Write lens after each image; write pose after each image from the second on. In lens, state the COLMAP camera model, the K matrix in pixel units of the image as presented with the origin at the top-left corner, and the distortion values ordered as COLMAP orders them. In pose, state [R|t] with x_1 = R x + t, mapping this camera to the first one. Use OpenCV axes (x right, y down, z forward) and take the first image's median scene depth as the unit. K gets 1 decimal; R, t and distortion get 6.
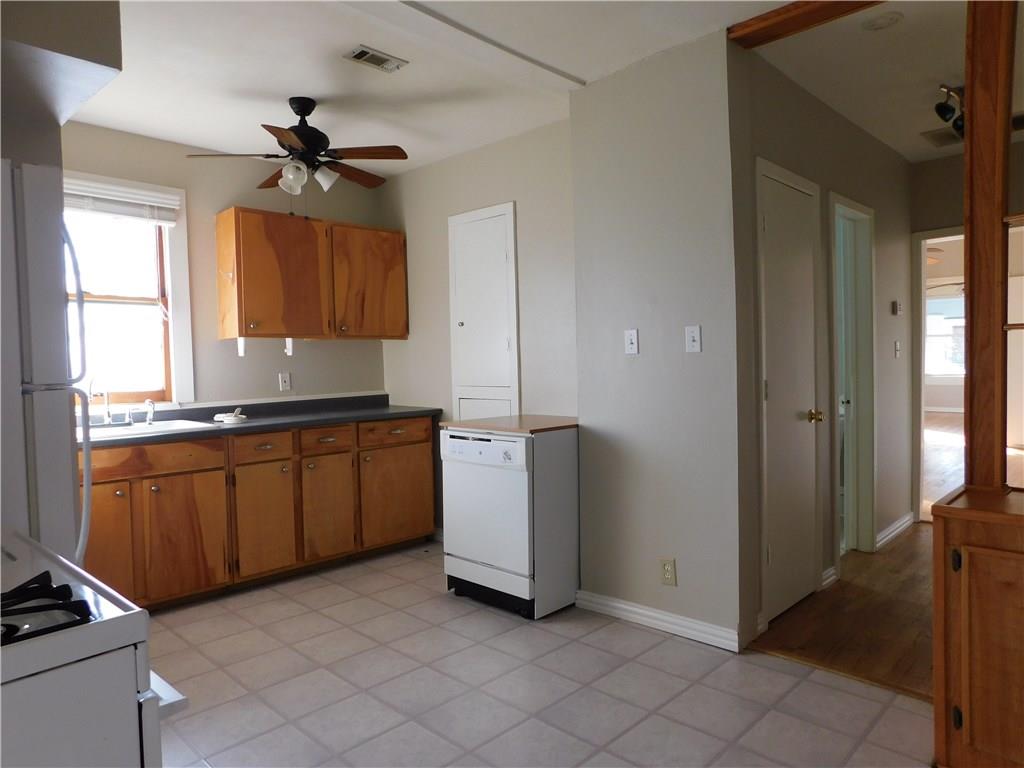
lens RADIAL K [[682.3, 0, 508.2], [0, 682.3, 383.1], [0, 0, 1]] dist [-0.055833, 0.058156]
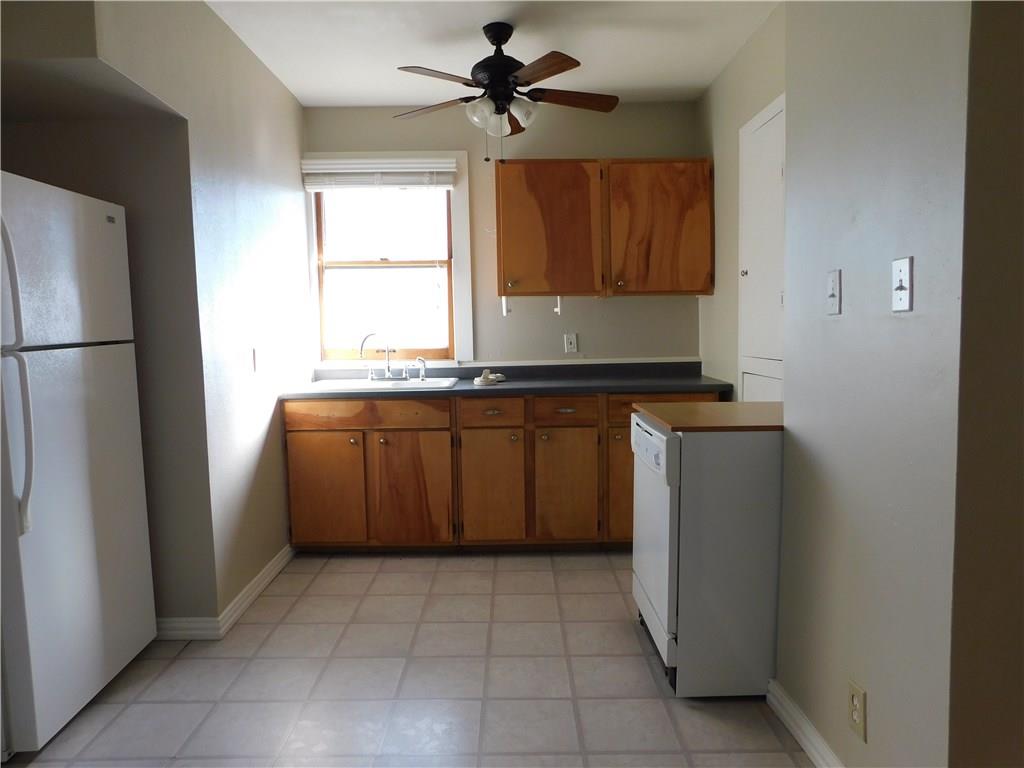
lens RADIAL K [[682.3, 0, 508.2], [0, 682.3, 383.1], [0, 0, 1]] dist [-0.055833, 0.058156]
pose [[0.700677, 0.069689, -0.710067, 0.323569], [-0.023780, 0.996946, 0.074379, -0.017638], [0.713082, -0.035230, 0.700195, 0.334059]]
